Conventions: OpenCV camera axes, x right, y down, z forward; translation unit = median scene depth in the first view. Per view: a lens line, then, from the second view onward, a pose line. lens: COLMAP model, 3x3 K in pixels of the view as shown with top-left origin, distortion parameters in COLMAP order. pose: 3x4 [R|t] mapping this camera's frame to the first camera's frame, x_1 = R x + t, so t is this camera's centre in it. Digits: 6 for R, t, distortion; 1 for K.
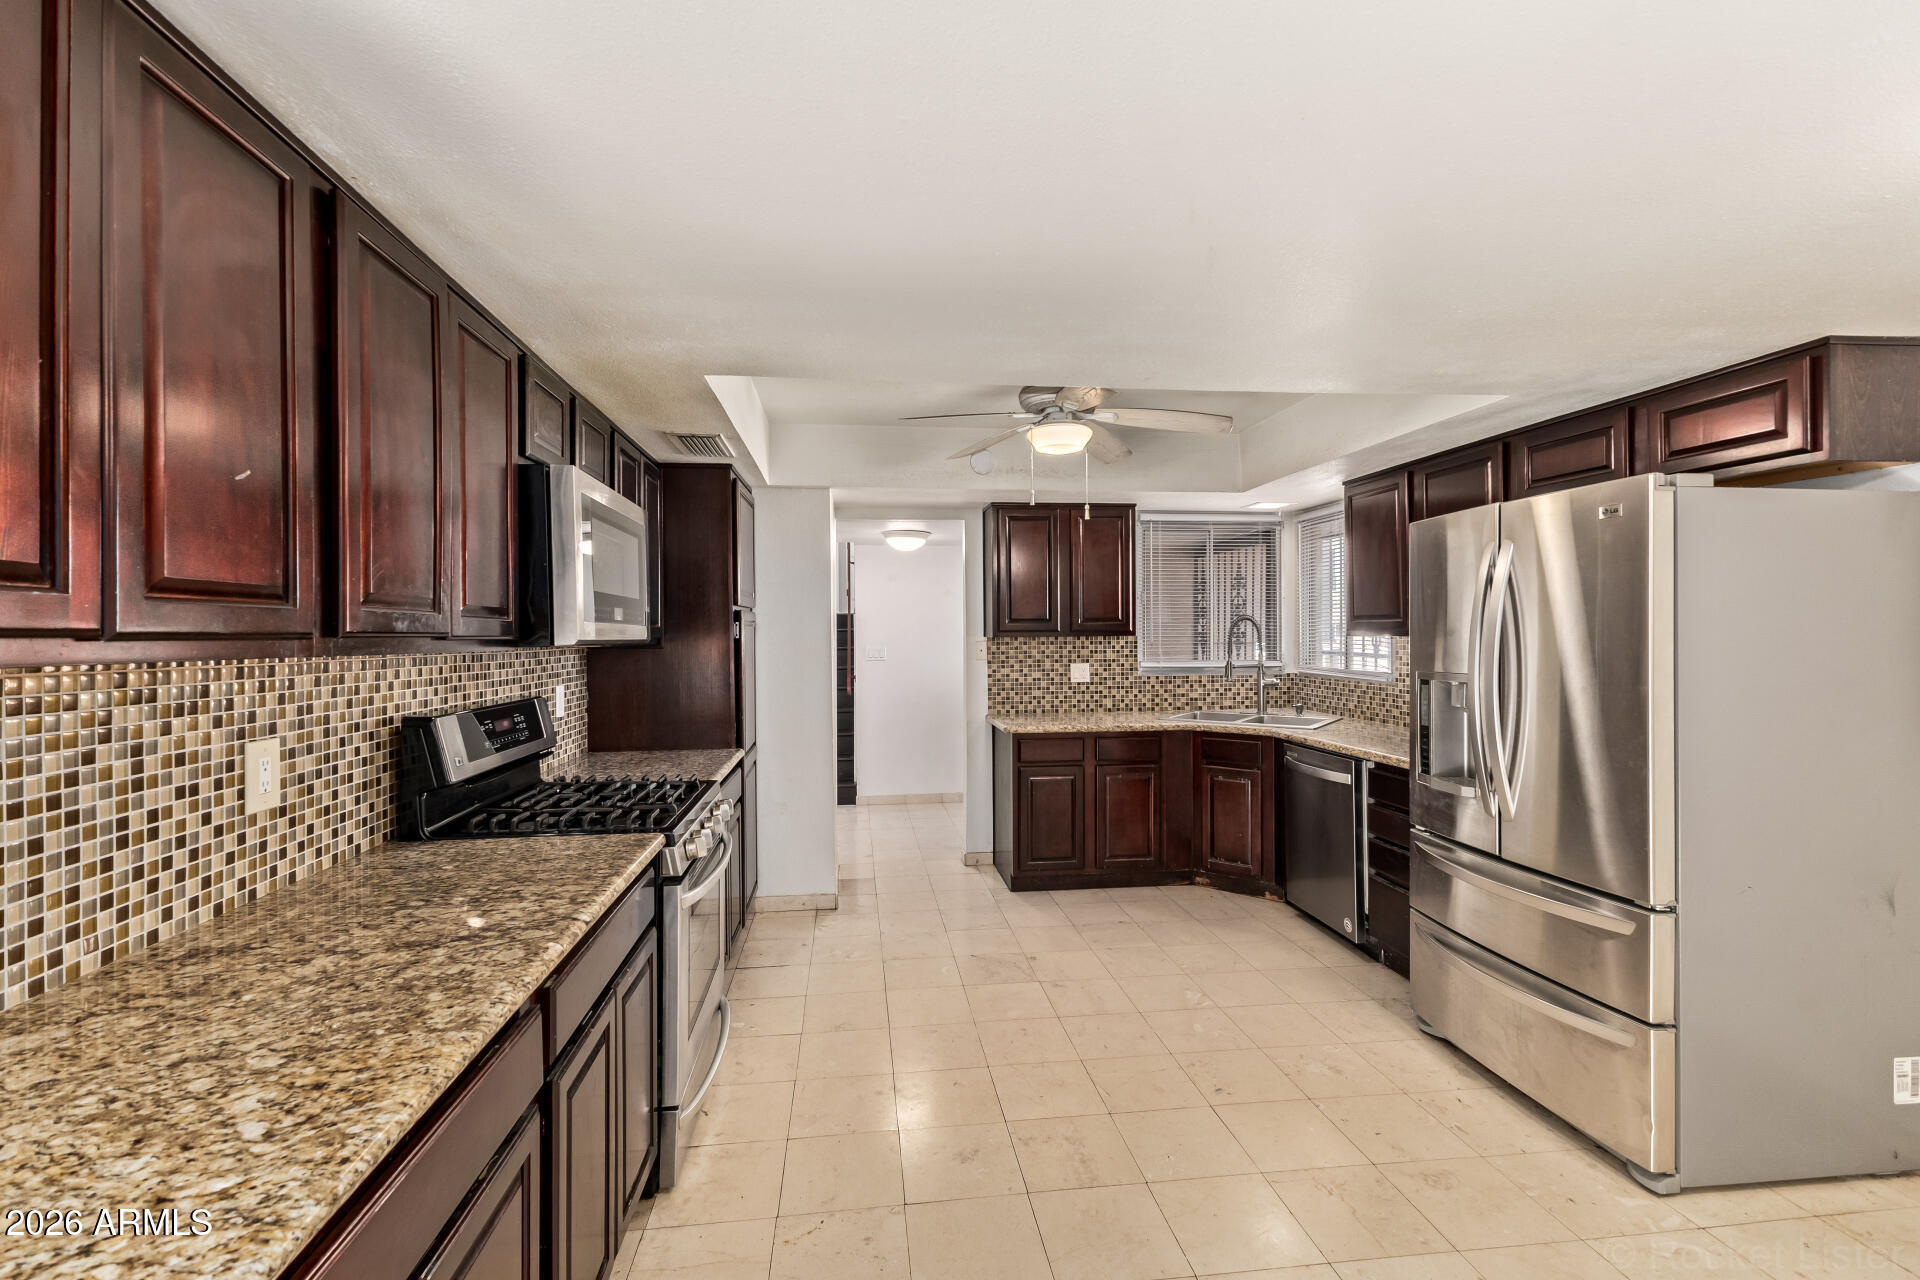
lens RADIAL K [[834.4, 0, 954.2], [0, 834.4, 630.8], [0, 0, 1]] dist [0.005229, 0.000936]
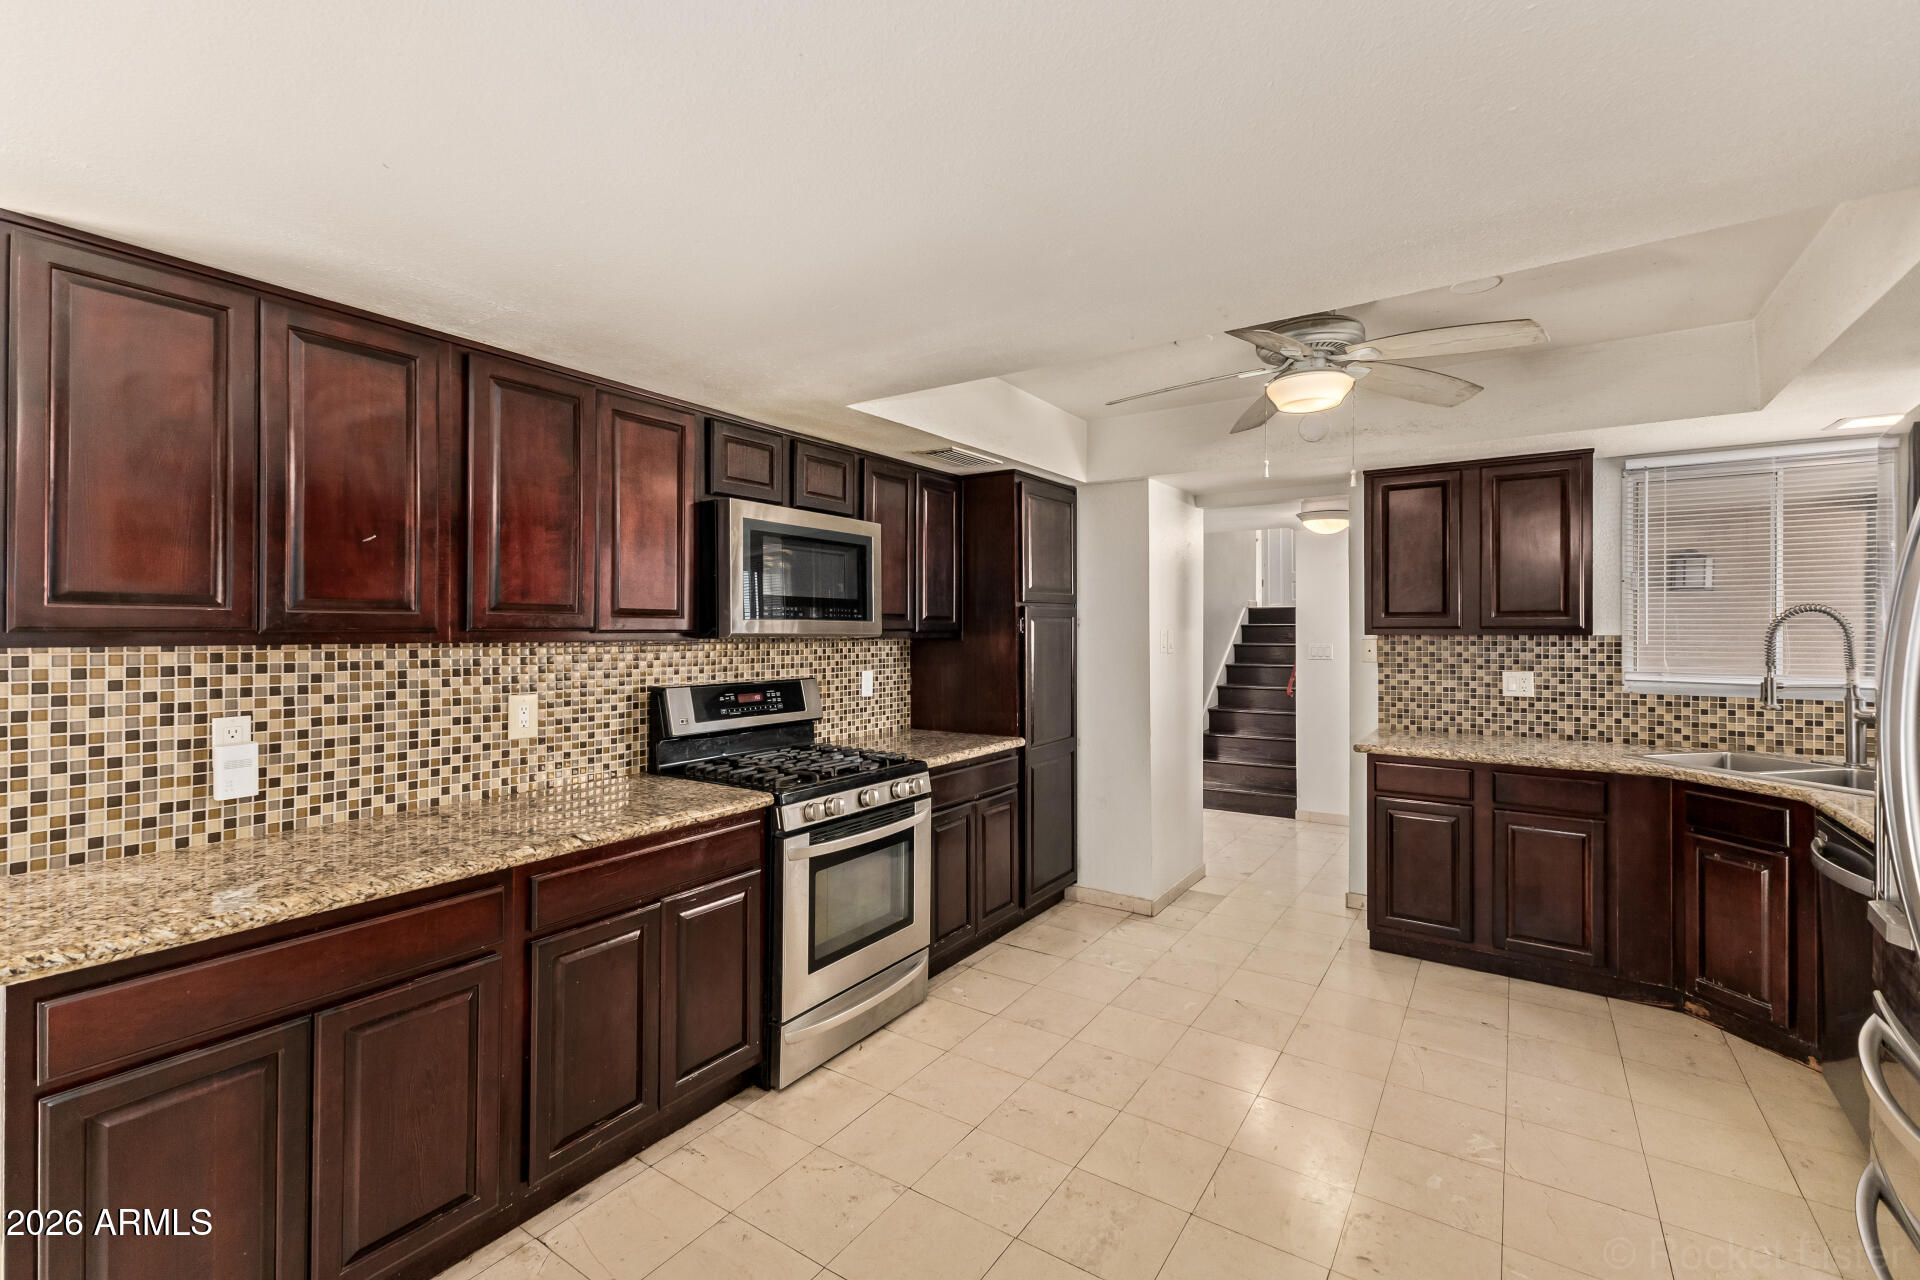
lens RADIAL K [[834.4, 0, 952.0], [0, 834.4, 623.7], [0, 0, 1]] dist [0.005229, 0.000936]
pose [[0.753614, 0.002863, -0.657311, 0.366253], [-0.003091, 0.999995, 0.000813, -0.003632], [0.657310, 0.001419, 0.753619, 0.147381]]
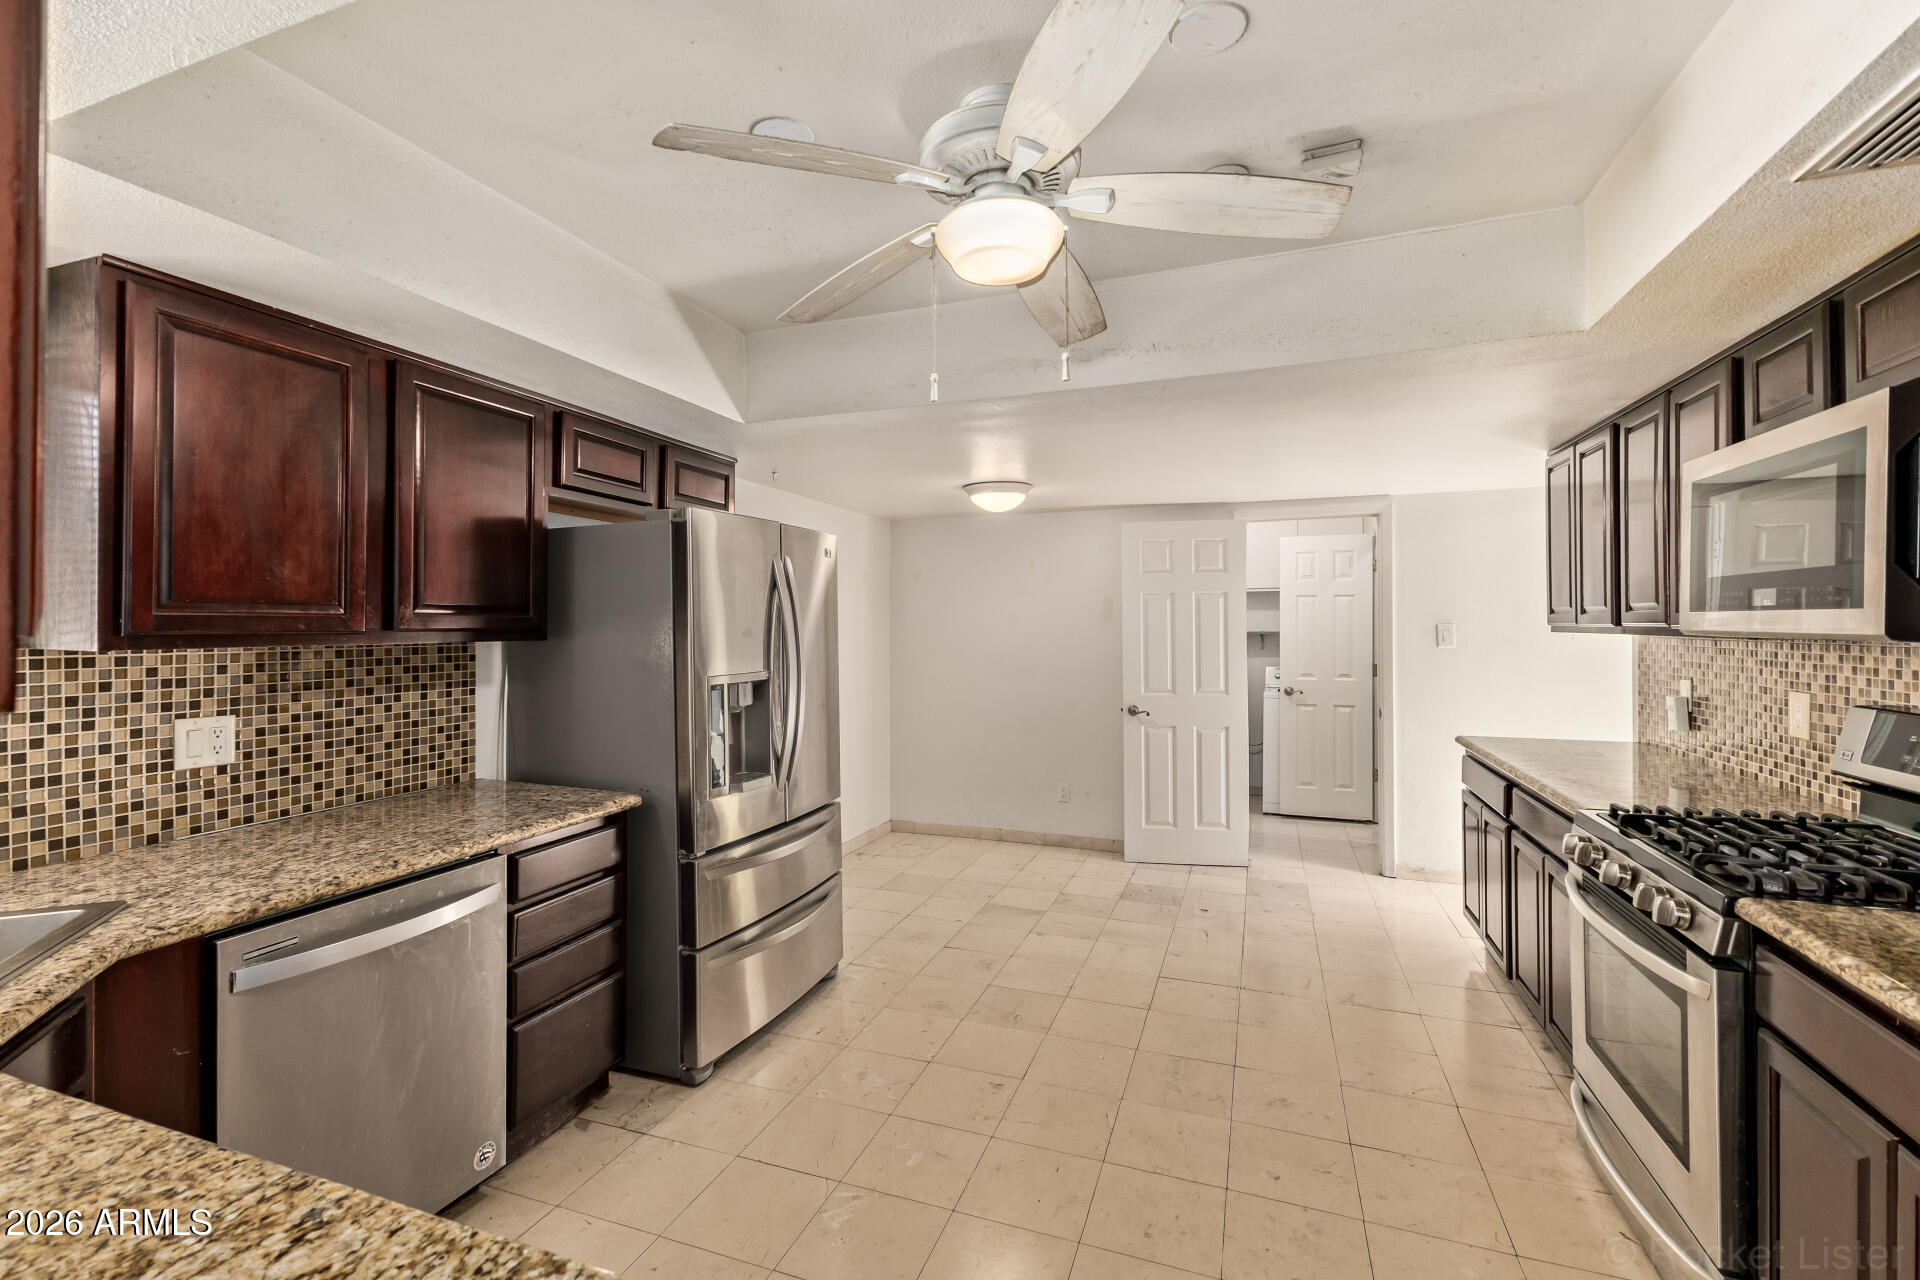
lens RADIAL K [[834.4, 0, 957.4], [0, 834.4, 631.3], [0, 0, 1]] dist [0.005229, 0.000936]
pose [[-0.889108, 0.008231, 0.457622, -0.071827], [0.009980, 0.999949, 0.001404, 0.001346], [-0.457588, 0.005815, -0.889145, 1.333759]]
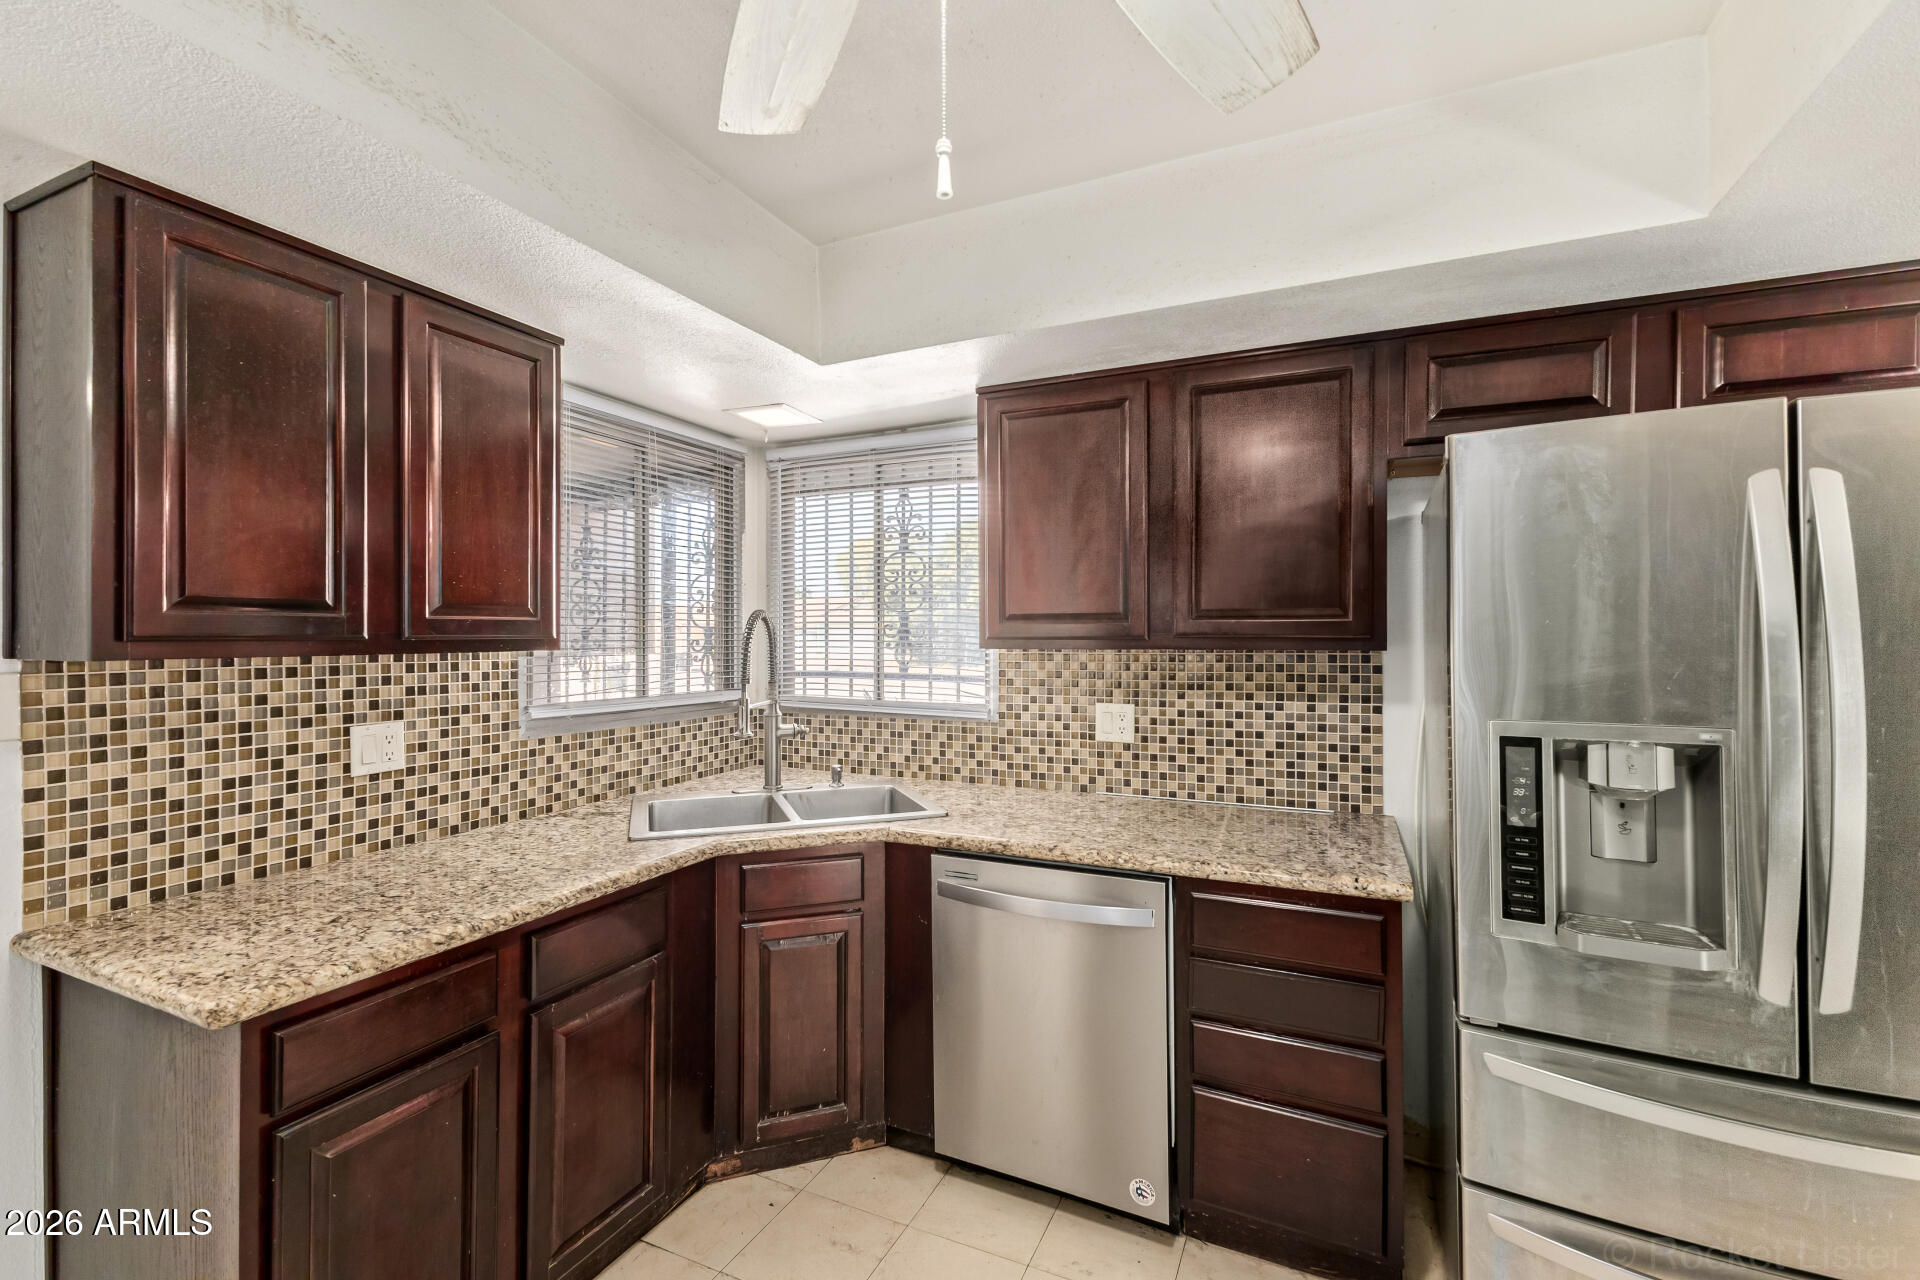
lens RADIAL K [[834.4, 0, 958.4], [0, 834.4, 633.7], [0, 0, 1]] dist [0.005229, 0.000936]
pose [[0.532714, 0.007136, 0.846265, -0.045101], [-0.002694, 0.999974, -0.006736, -0.000123], [-0.846291, 0.001308, 0.532719, 0.803662]]
